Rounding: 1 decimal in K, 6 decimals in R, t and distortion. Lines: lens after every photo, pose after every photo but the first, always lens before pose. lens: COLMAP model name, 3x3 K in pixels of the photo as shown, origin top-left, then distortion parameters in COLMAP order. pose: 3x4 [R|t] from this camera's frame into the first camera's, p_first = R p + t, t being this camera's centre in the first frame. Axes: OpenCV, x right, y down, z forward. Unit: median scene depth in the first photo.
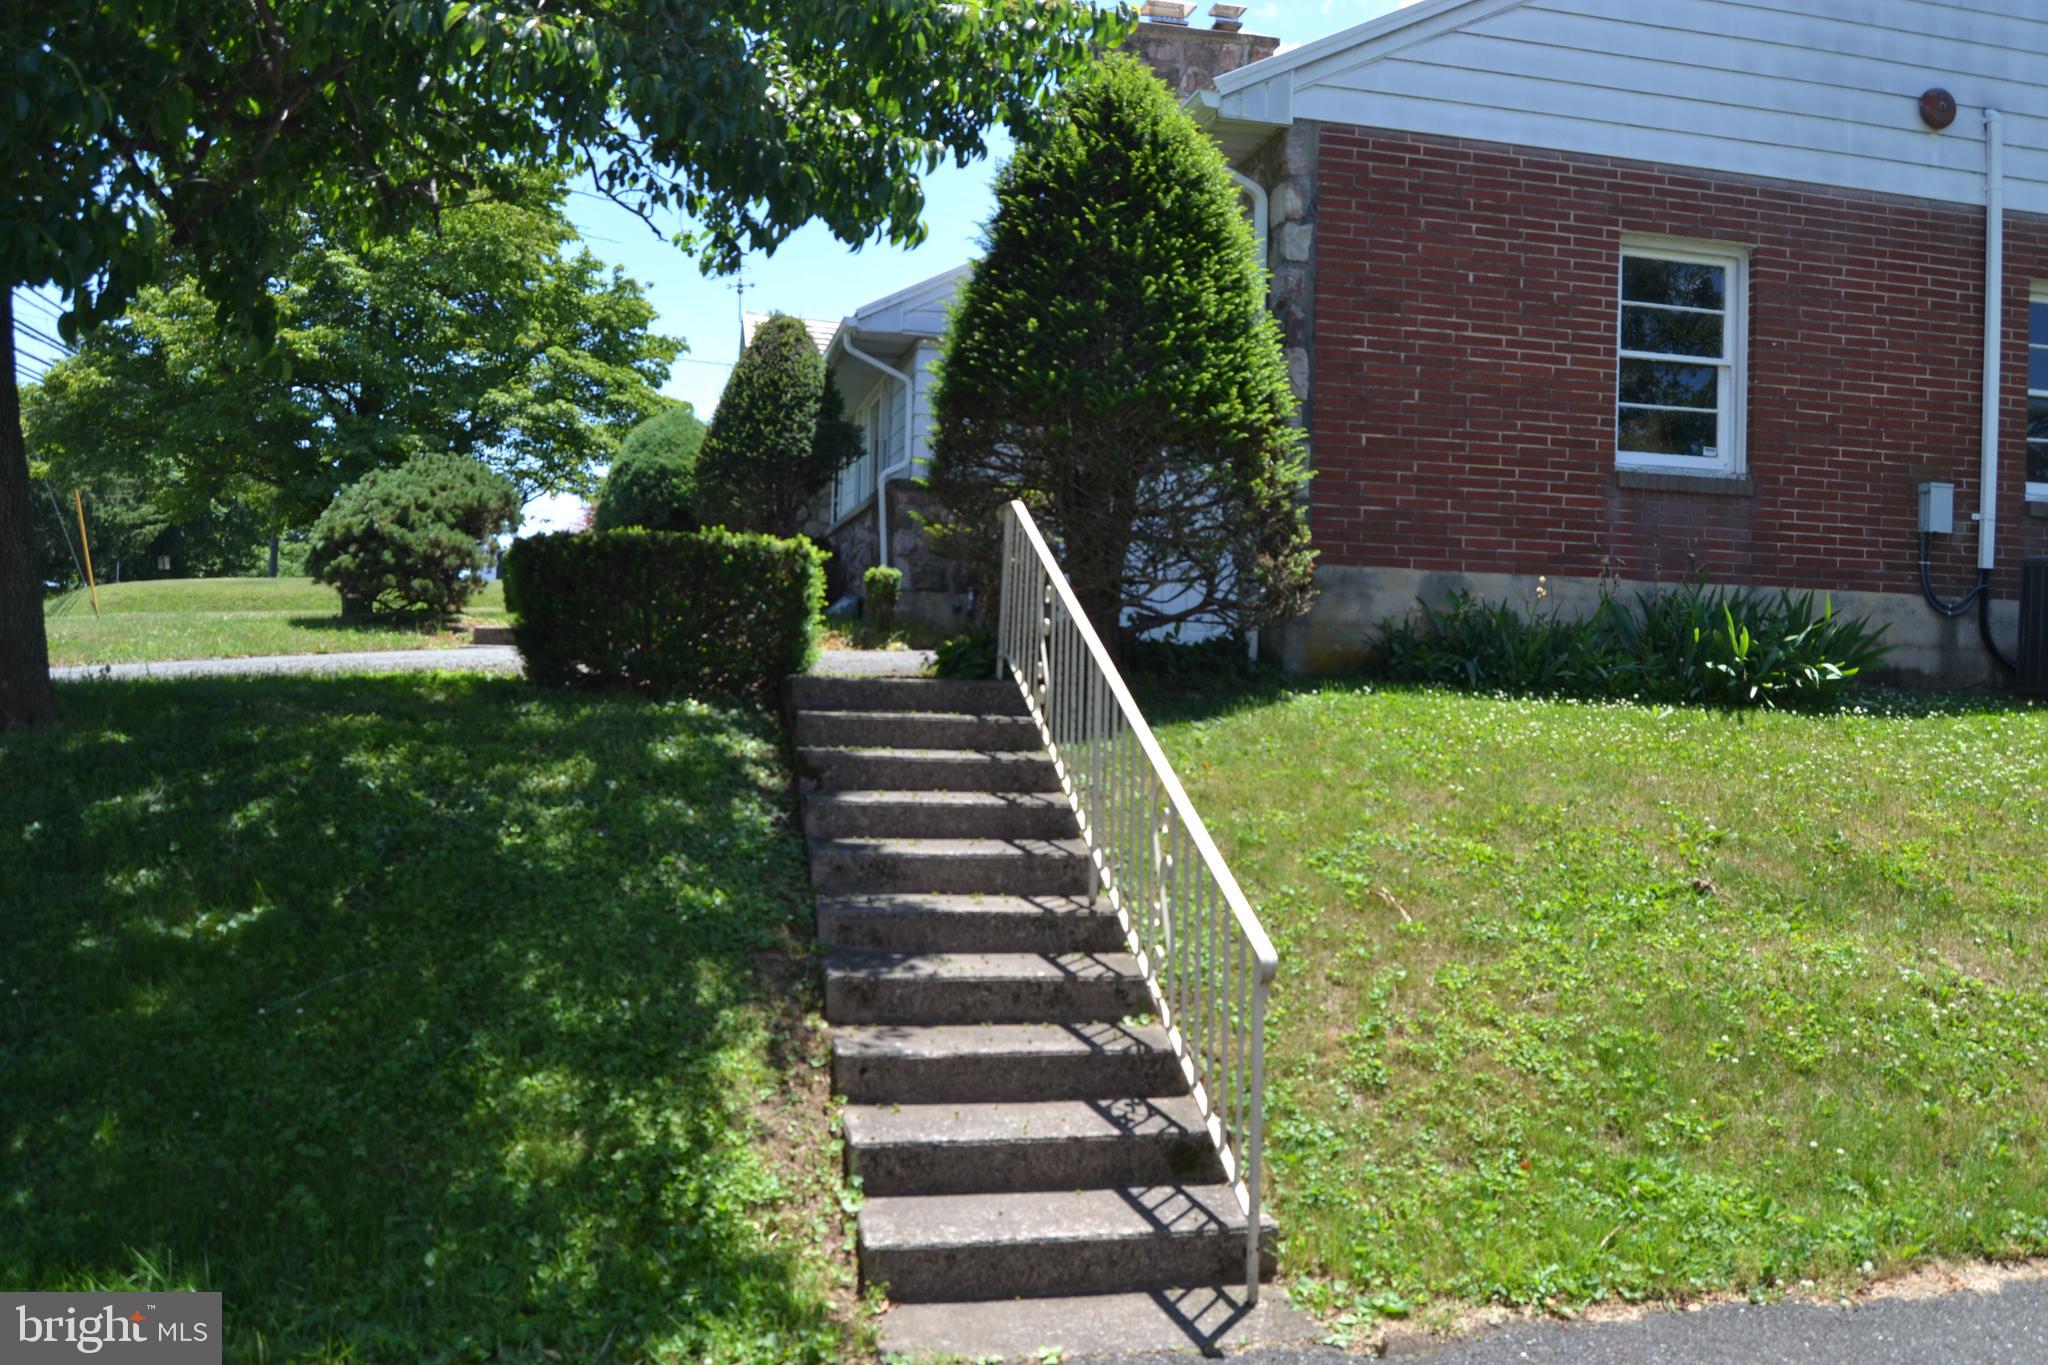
lens RADIAL K [[1641.5, 0, 1024.0], [0, 1641.5, 682.5], [0, 0, 1]] dist [-0.097644, 0.046079]
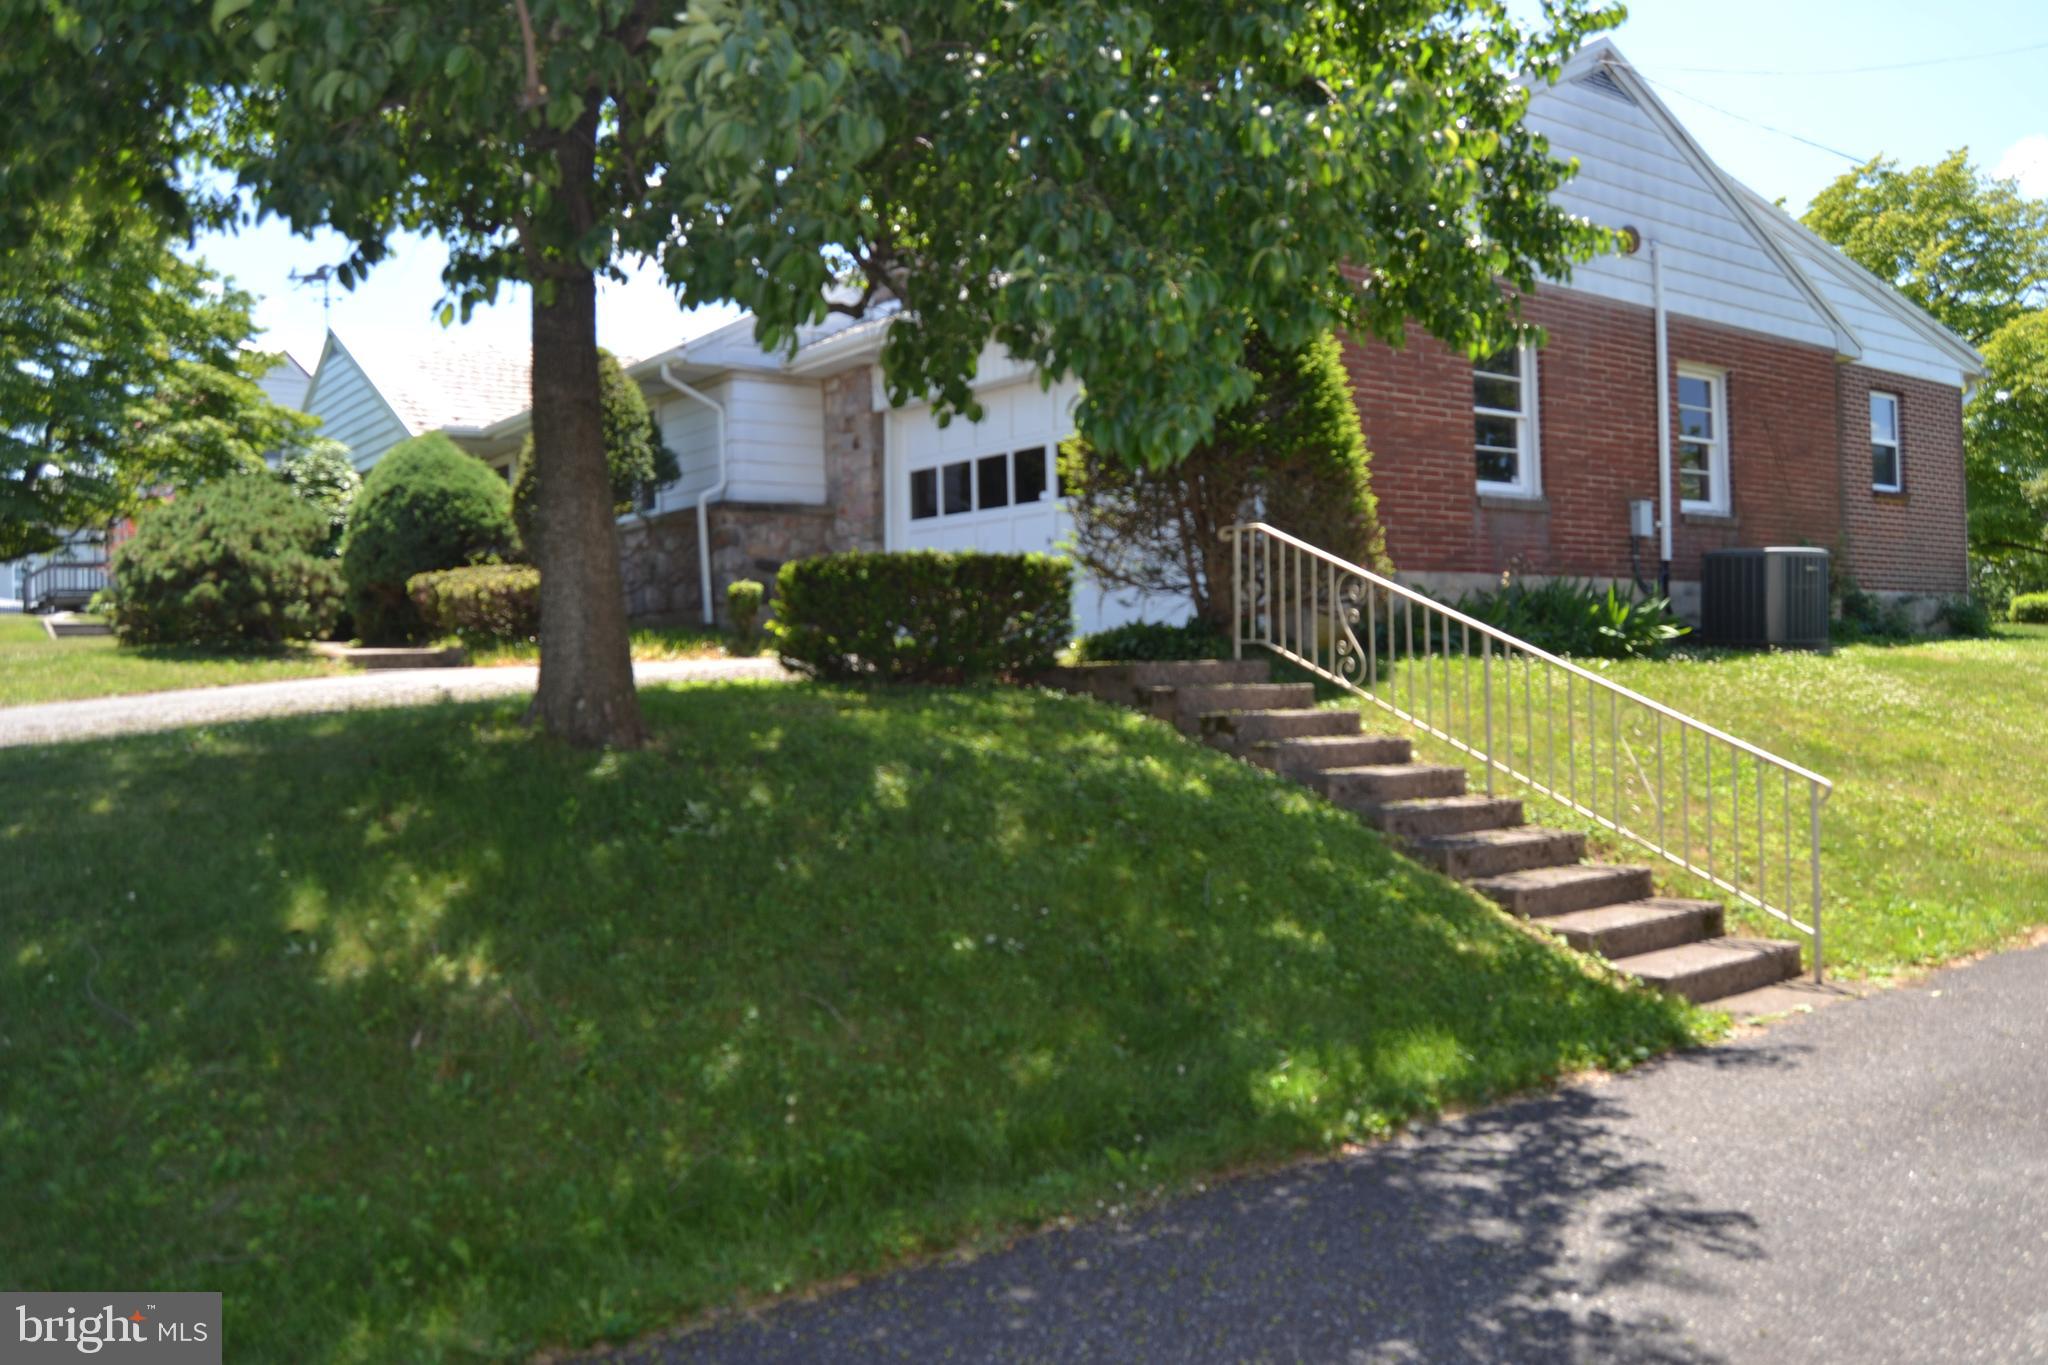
lens RADIAL K [[1641.5, 0, 1024.0], [0, 1641.5, 682.5], [0, 0, 1]] dist [-0.097644, 0.046079]
pose [[0.910704, -0.051400, 0.409849, -0.534582], [0.053530, 0.998546, 0.006285, -0.000953], [-0.409576, 0.016215, 0.912132, -0.096518]]
